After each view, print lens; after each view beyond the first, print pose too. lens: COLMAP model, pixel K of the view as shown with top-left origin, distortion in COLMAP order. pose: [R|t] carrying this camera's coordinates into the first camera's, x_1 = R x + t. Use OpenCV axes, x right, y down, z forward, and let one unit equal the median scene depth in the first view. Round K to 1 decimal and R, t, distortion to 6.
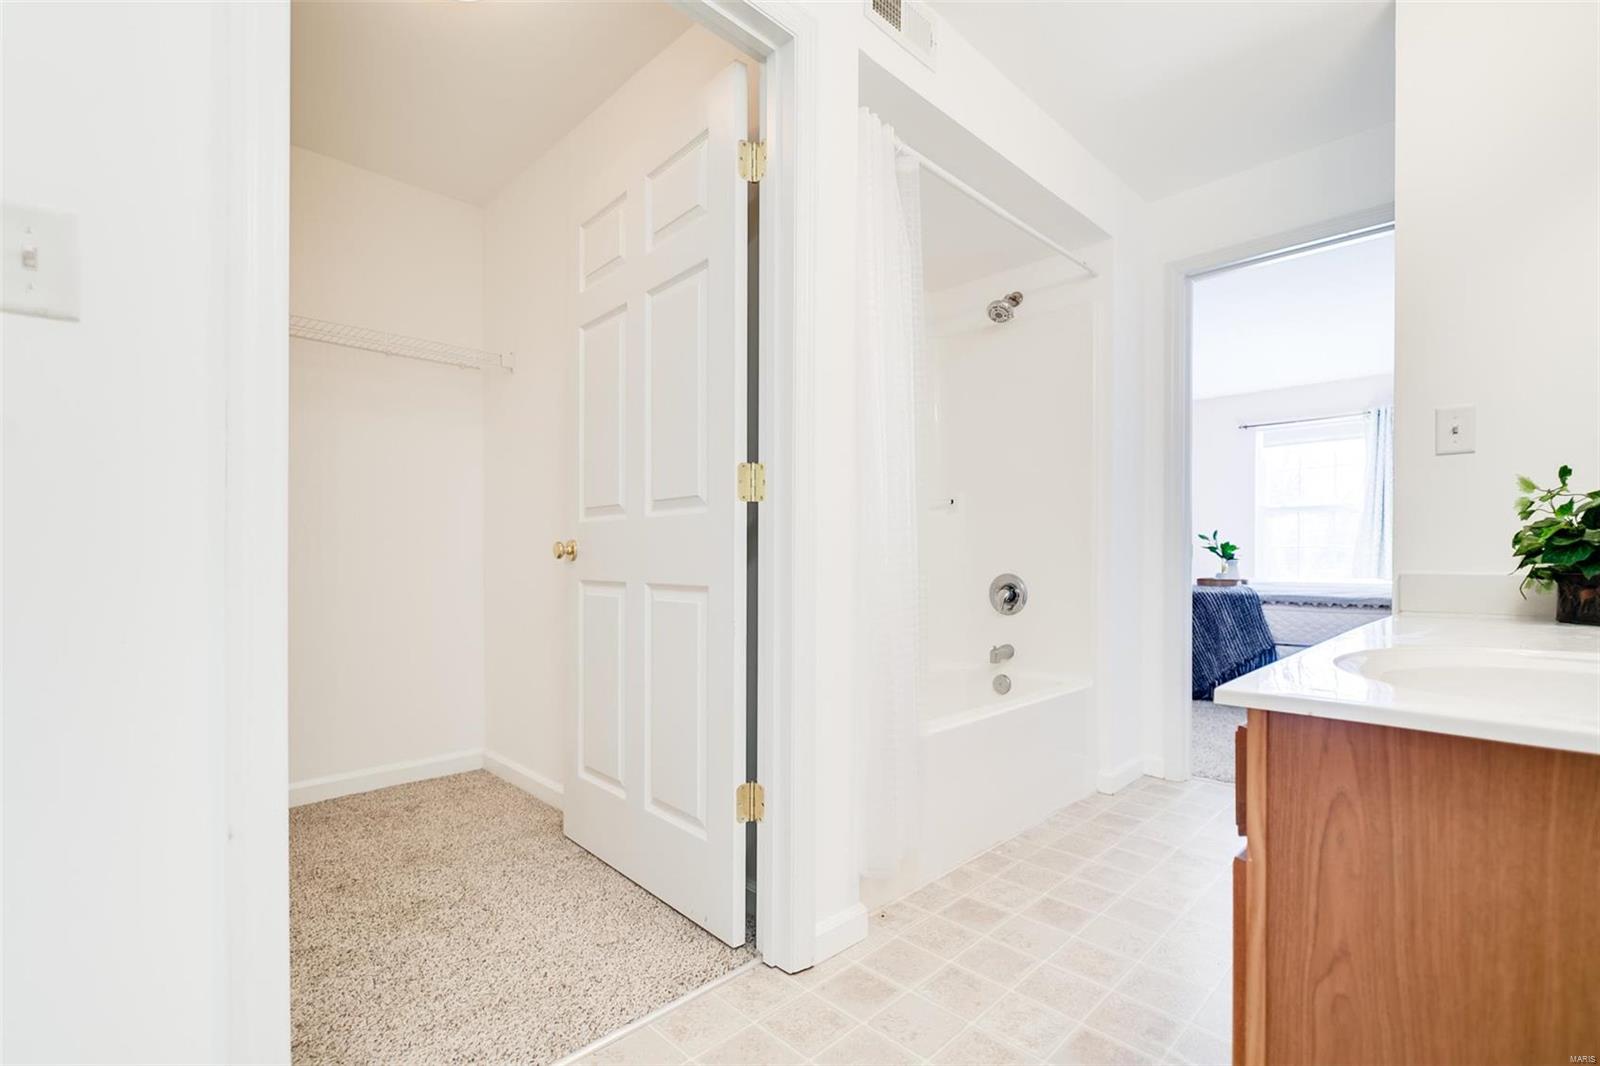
lens RADIAL K [[715.4, 0, 800.1], [0, 715.4, 558.9], [0, 0, 1]] dist [-0.010579, -0.000384]
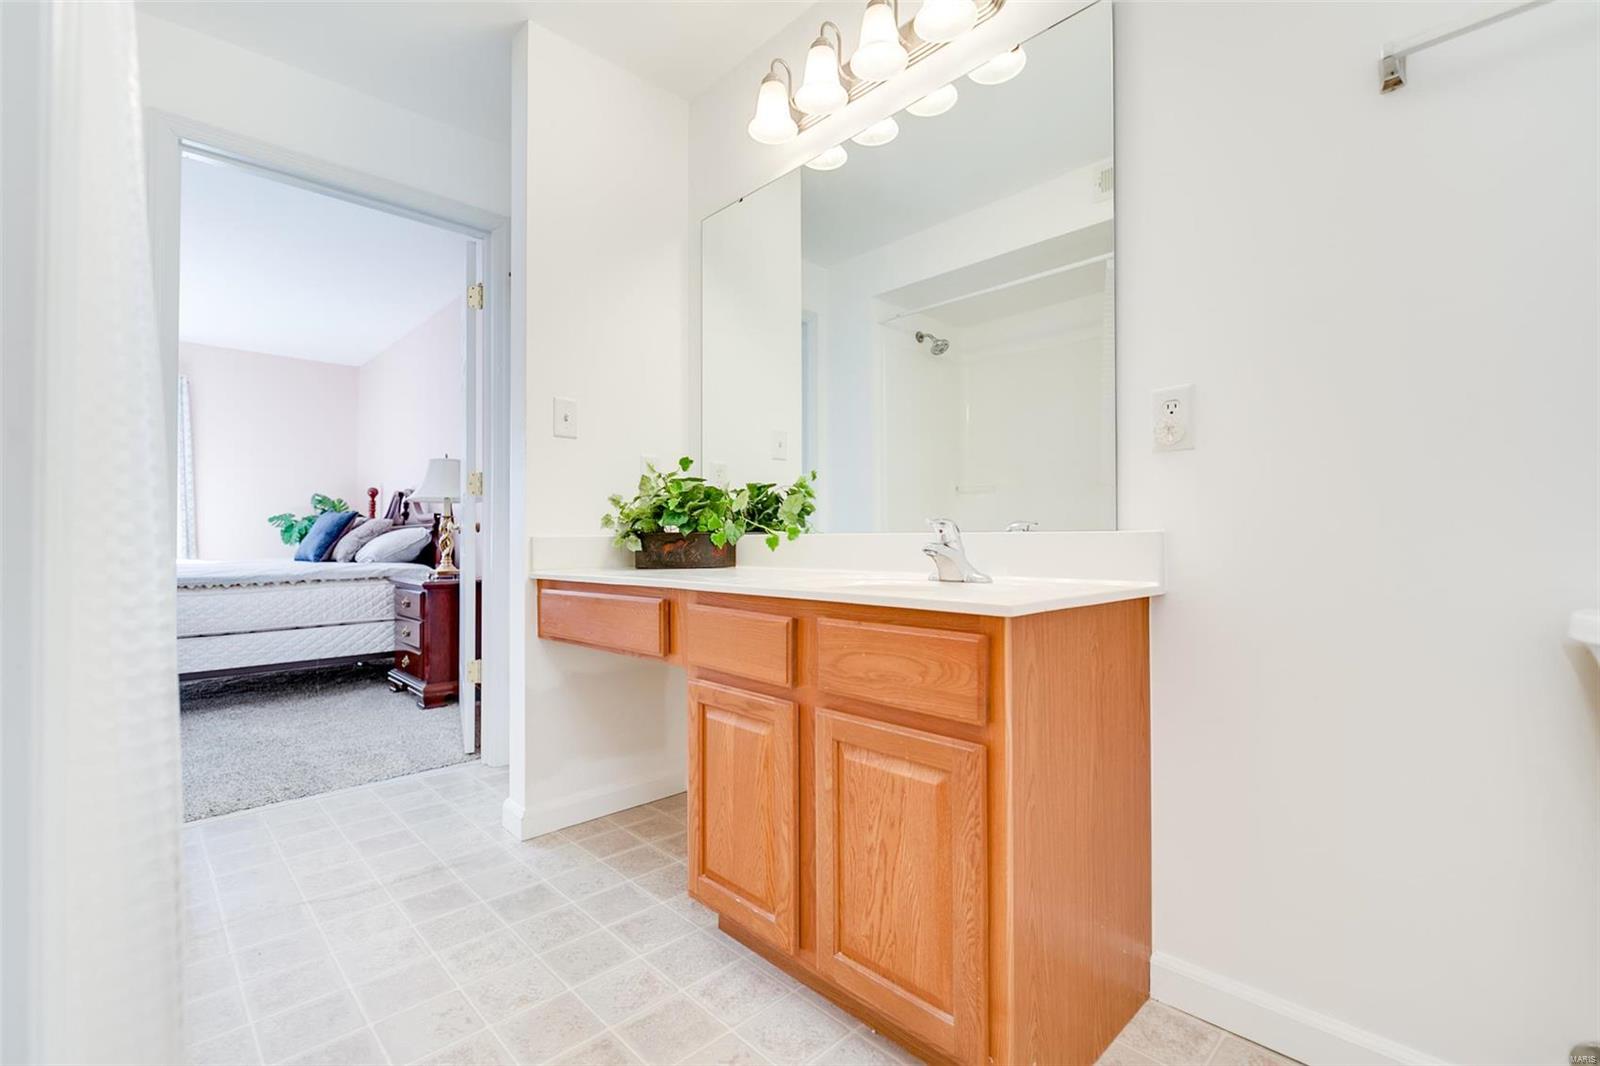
lens RADIAL K [[715.4, 0, 794.2], [0, 715.4, 532.5], [0, 0, 1]] dist [-0.010579, -0.000384]
pose [[0.017569, 0.011889, 0.999775, -0.112332], [0.008298, 0.999893, -0.012036, 0.012750], [-0.999811, 0.008507, 0.017468, 0.239582]]
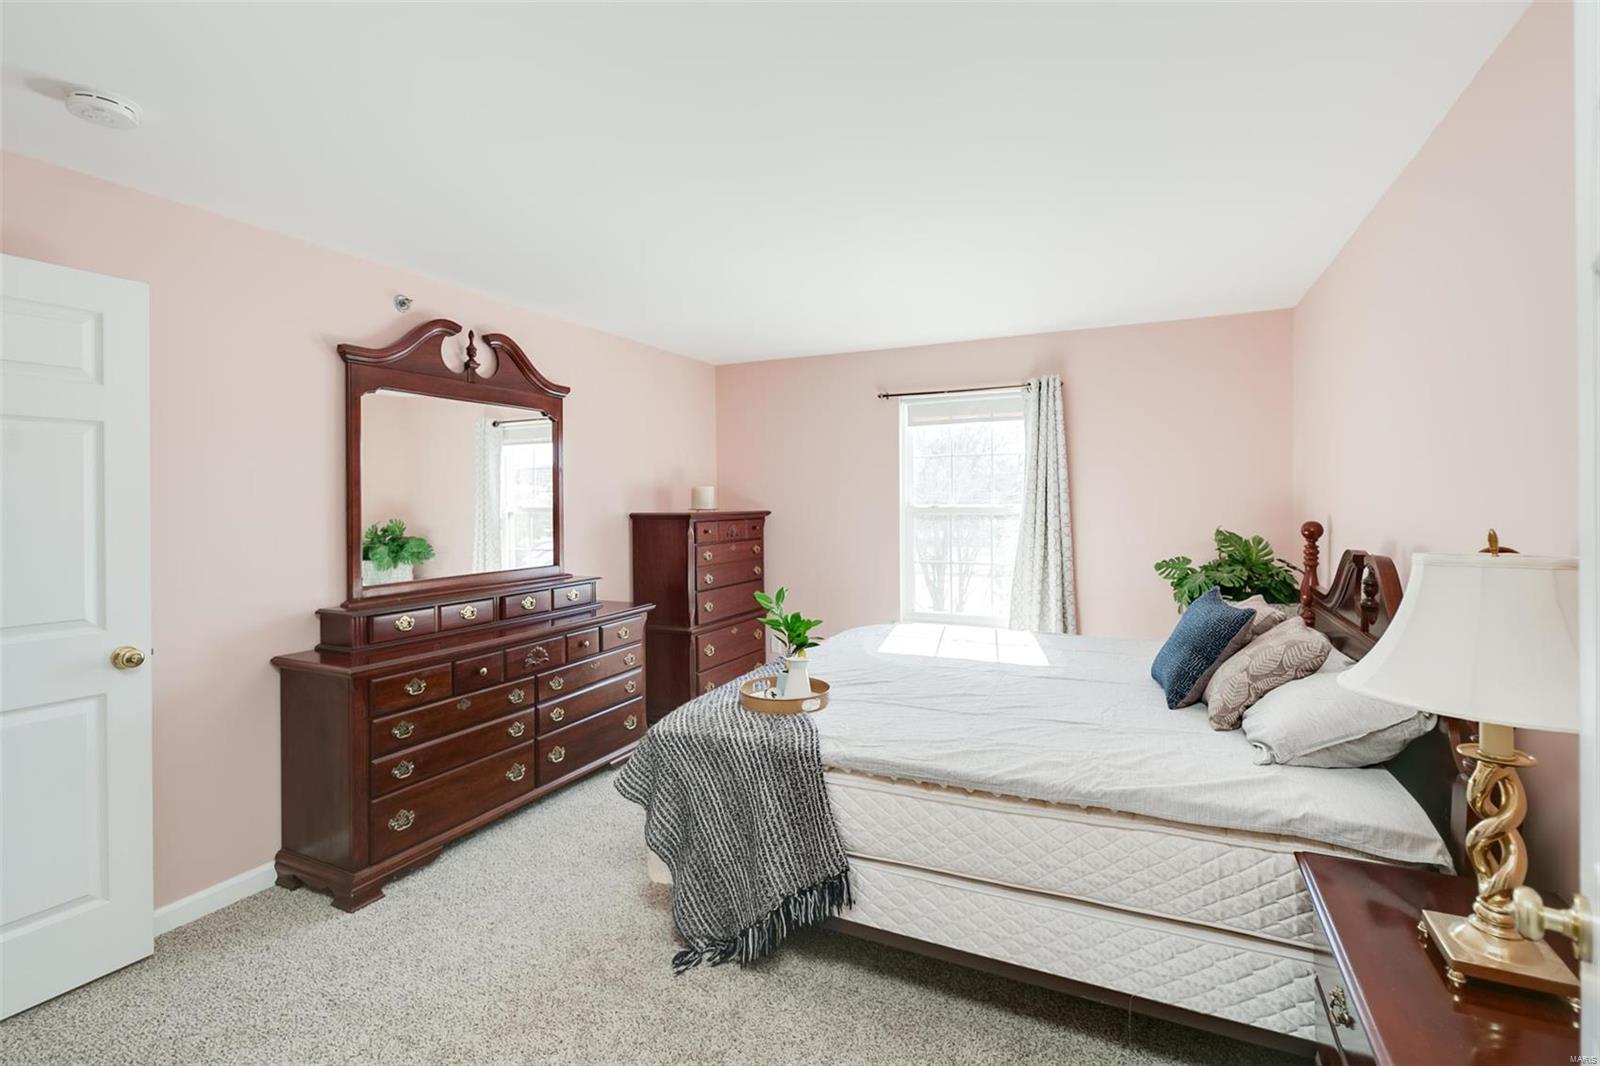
lens RADIAL K [[715.4, 0, 810.3], [0, 715.4, 502.4], [0, 0, 1]] dist [-0.010579, -0.000384]
pose [[0.936463, -0.003113, 0.350753, 0.458176], [0.007369, 0.999915, -0.010800, -0.107995], [-0.350689, 0.012698, 0.936406, 0.540585]]
